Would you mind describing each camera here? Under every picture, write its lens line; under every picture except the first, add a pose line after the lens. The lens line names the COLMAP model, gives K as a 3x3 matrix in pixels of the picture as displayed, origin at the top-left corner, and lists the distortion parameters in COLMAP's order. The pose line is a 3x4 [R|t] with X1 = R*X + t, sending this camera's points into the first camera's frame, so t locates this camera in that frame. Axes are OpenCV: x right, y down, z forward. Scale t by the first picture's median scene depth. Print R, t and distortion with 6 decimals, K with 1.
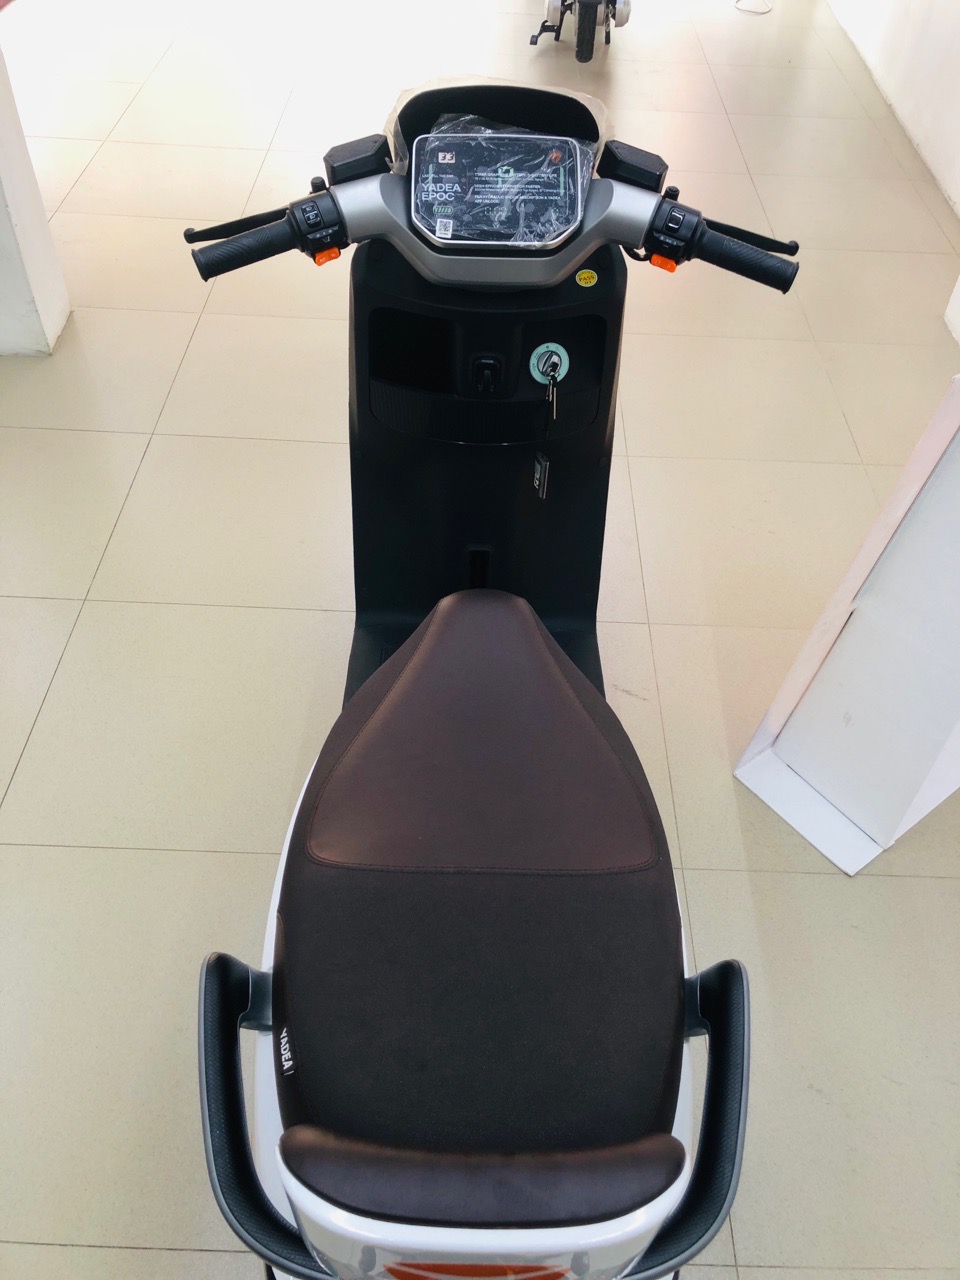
lens RADIAL K [[1051.1, 0, 480.0], [0, 1051.1, 640.0], [0, 0, 1]] dist [-0.010270, 0.011882]
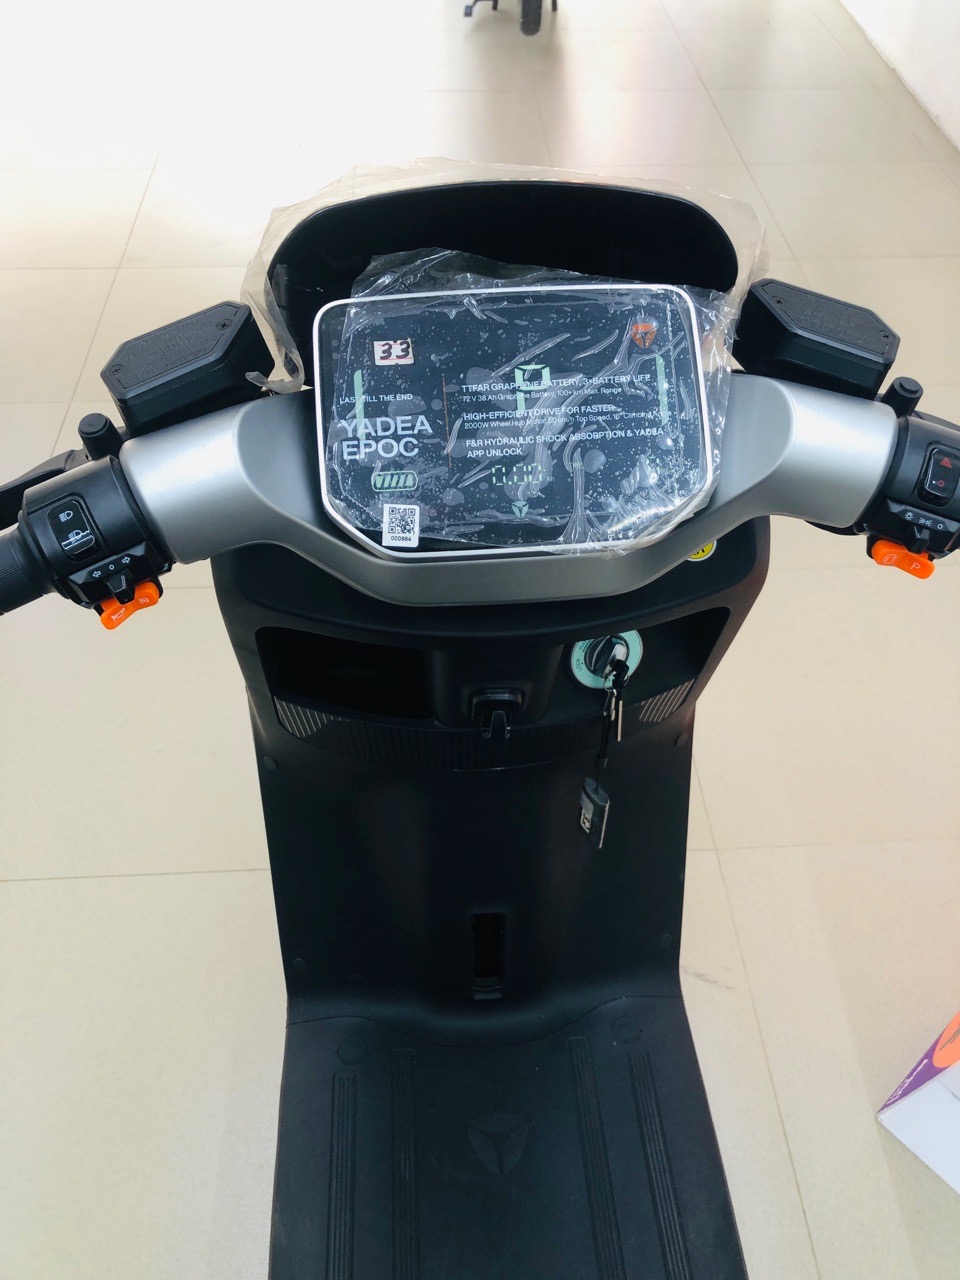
lens RADIAL K [[1032.8, 0, 484.9], [0, 1032.8, 630.6], [0, 0, 1]] dist [0.009906, -0.016721]
pose [[0.996617, -0.072566, 0.038595, -0.019065], [0.071577, 0.997085, 0.026423, -0.355417], [-0.040400, -0.023571, 0.998906, 0.575047]]
